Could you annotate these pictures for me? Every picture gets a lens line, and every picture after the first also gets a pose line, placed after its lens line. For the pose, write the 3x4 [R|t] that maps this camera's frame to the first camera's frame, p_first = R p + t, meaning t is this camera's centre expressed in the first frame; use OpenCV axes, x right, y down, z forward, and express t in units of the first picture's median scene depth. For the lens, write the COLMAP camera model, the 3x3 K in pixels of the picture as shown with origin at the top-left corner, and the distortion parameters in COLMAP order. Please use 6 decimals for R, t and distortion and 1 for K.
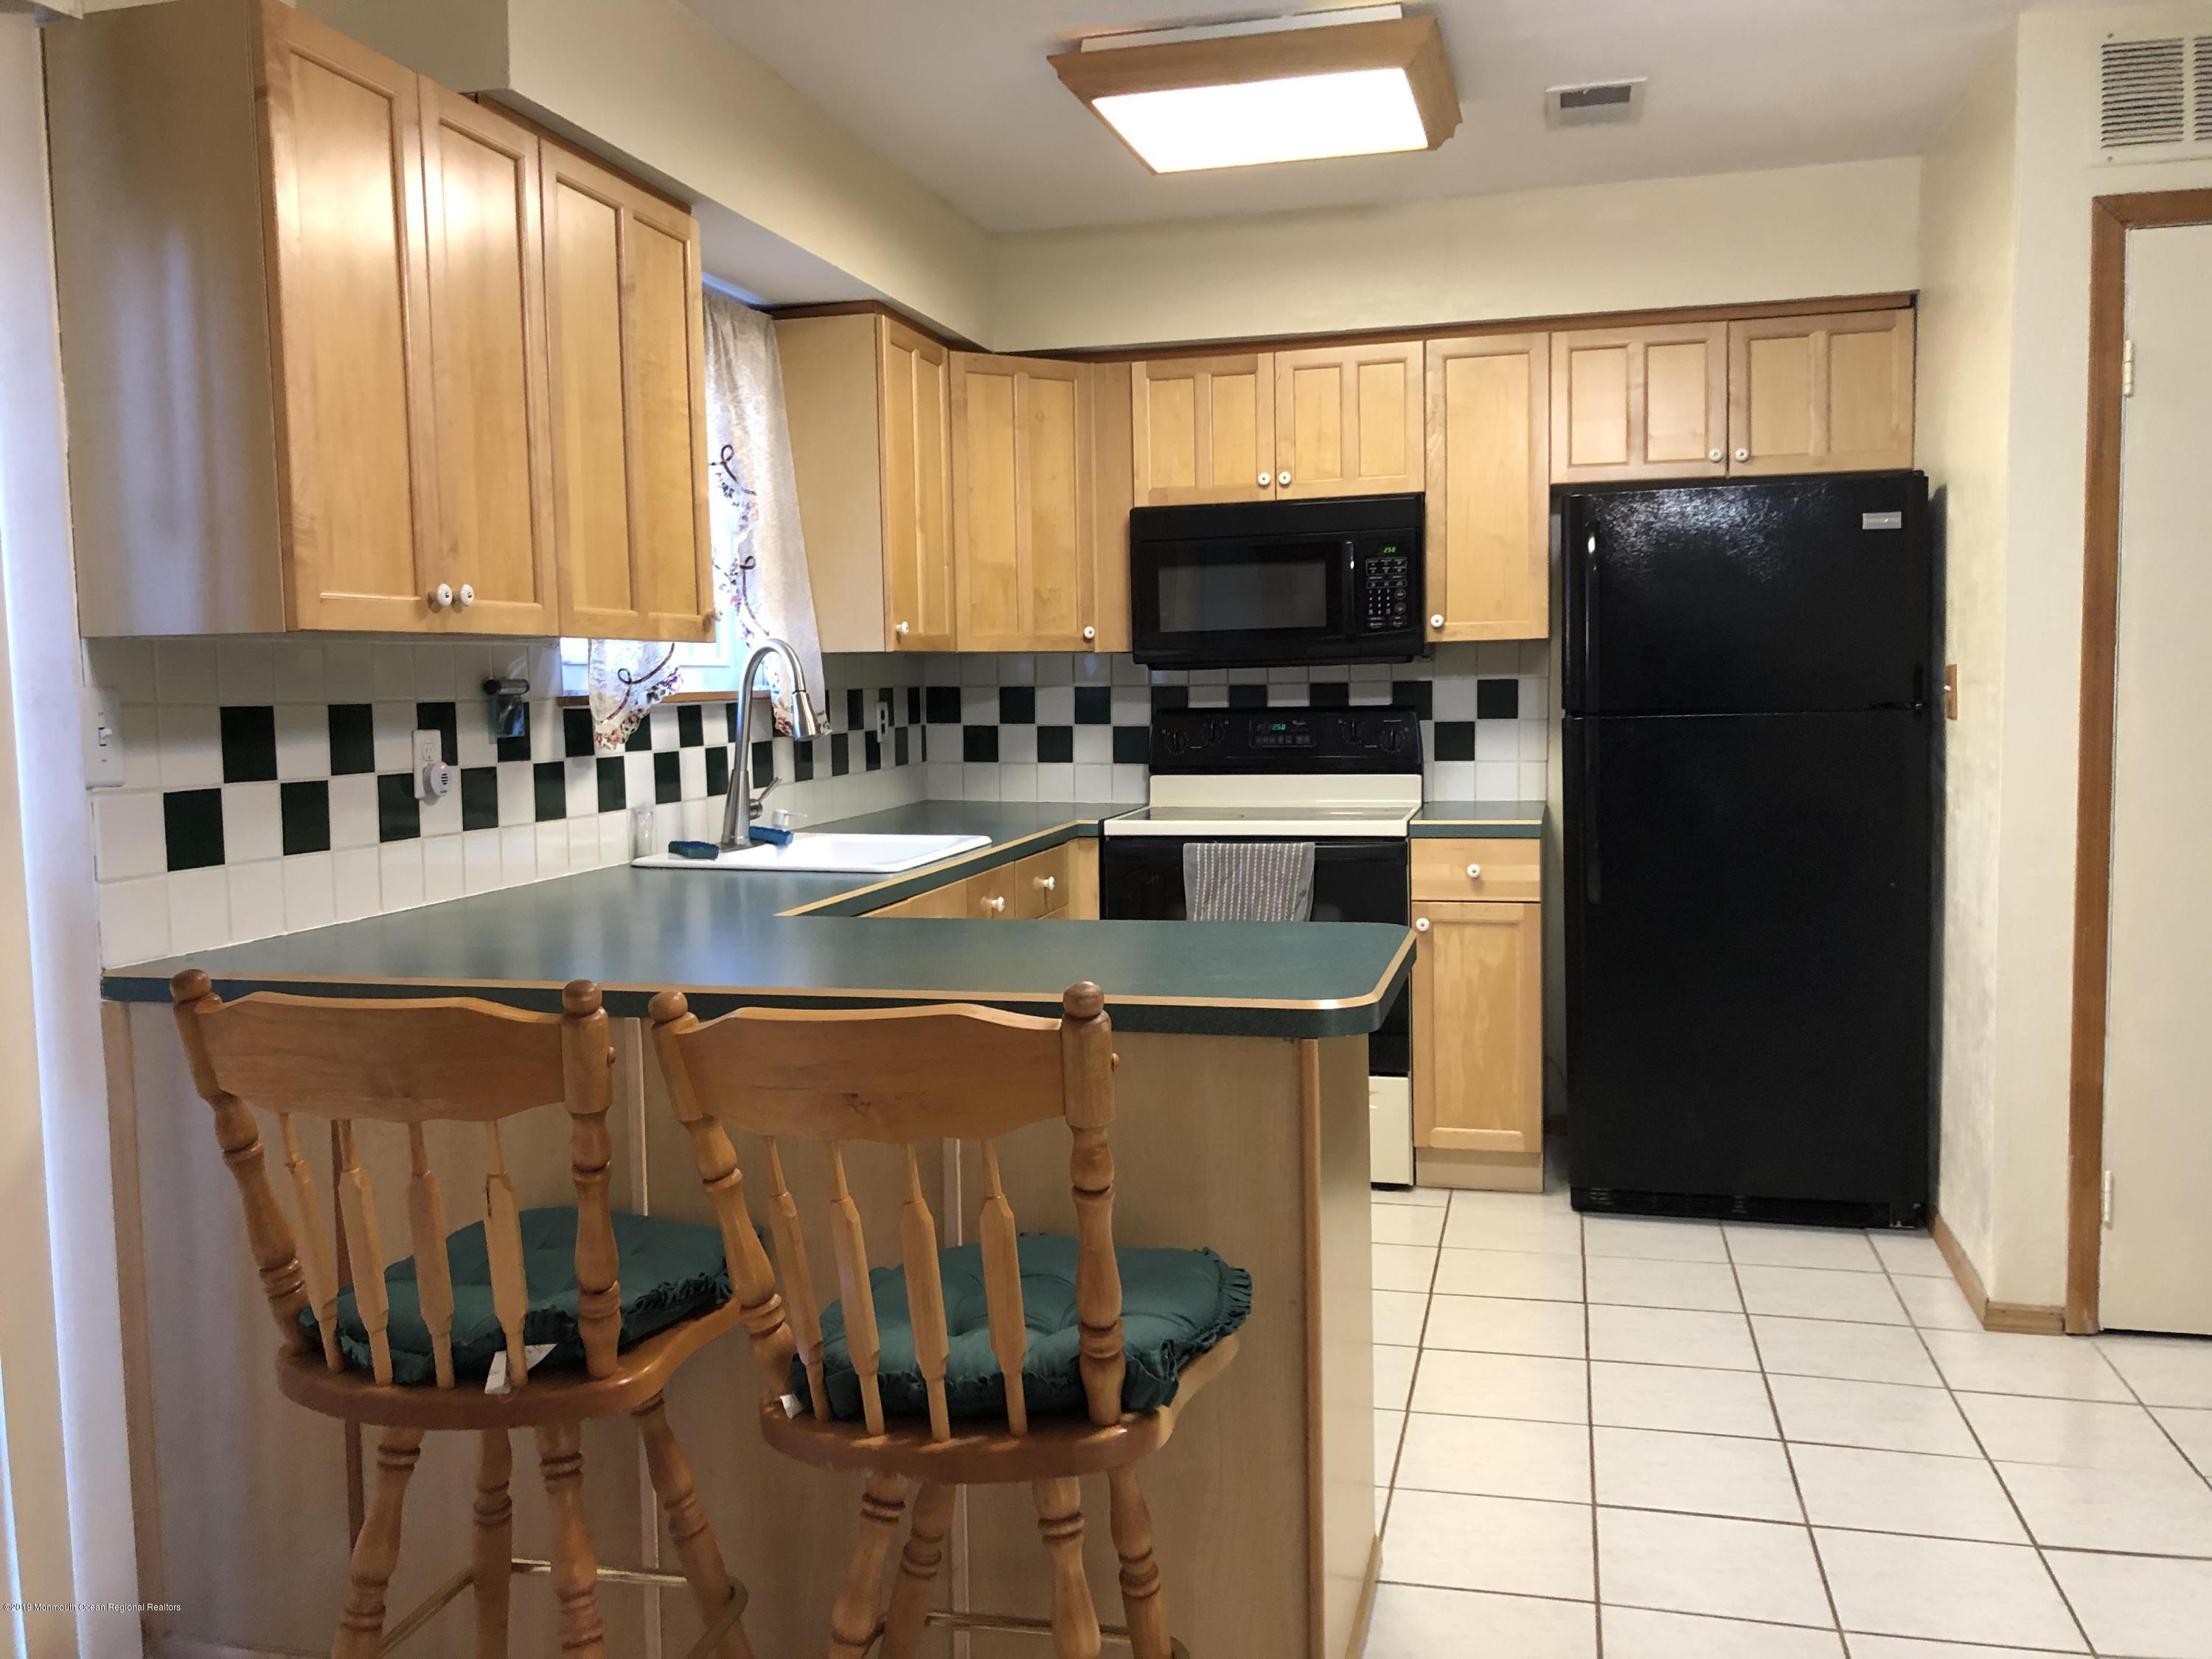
lens RADIAL K [[1788.2, 0, 1099.0], [0, 1788.2, 826.4], [0, 0, 1]] dist [0.013208, -0.051233]
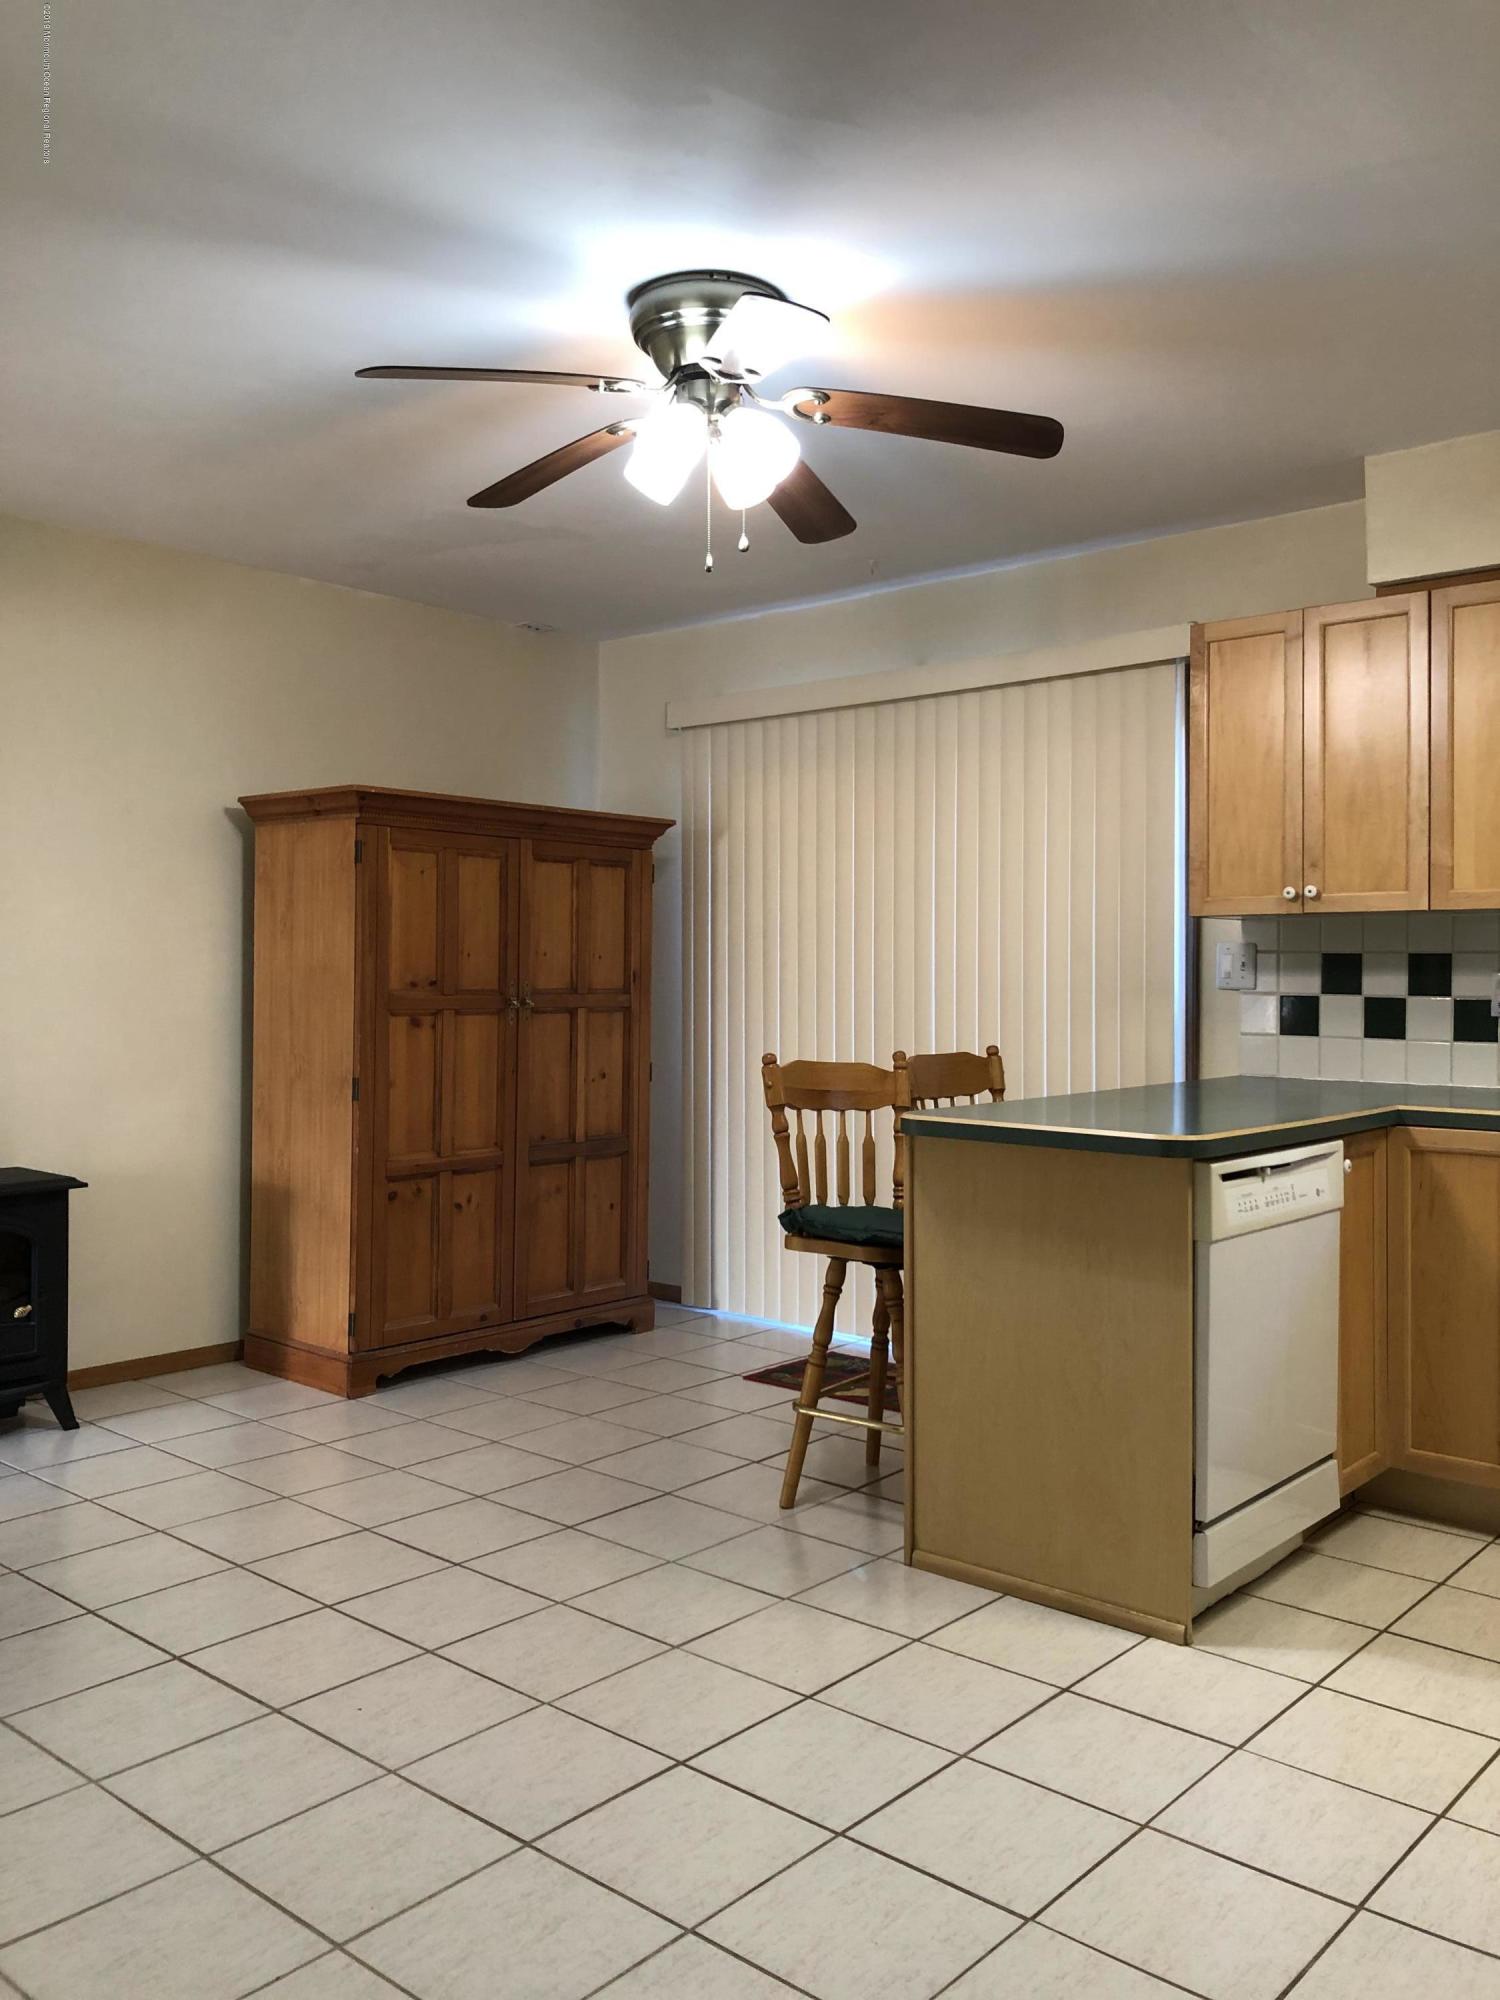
lens RADIAL K [[1616.8, 0, 748.8], [0, 1616.8, 1003.6], [0, 0, 1]] dist [0.013208, -0.051233]
pose [[-0.438764, 0.045049, -0.897472, 0.757640], [-0.059086, 0.995135, 0.078838, -0.065112], [0.896658, 0.087619, -0.433968, 0.689050]]
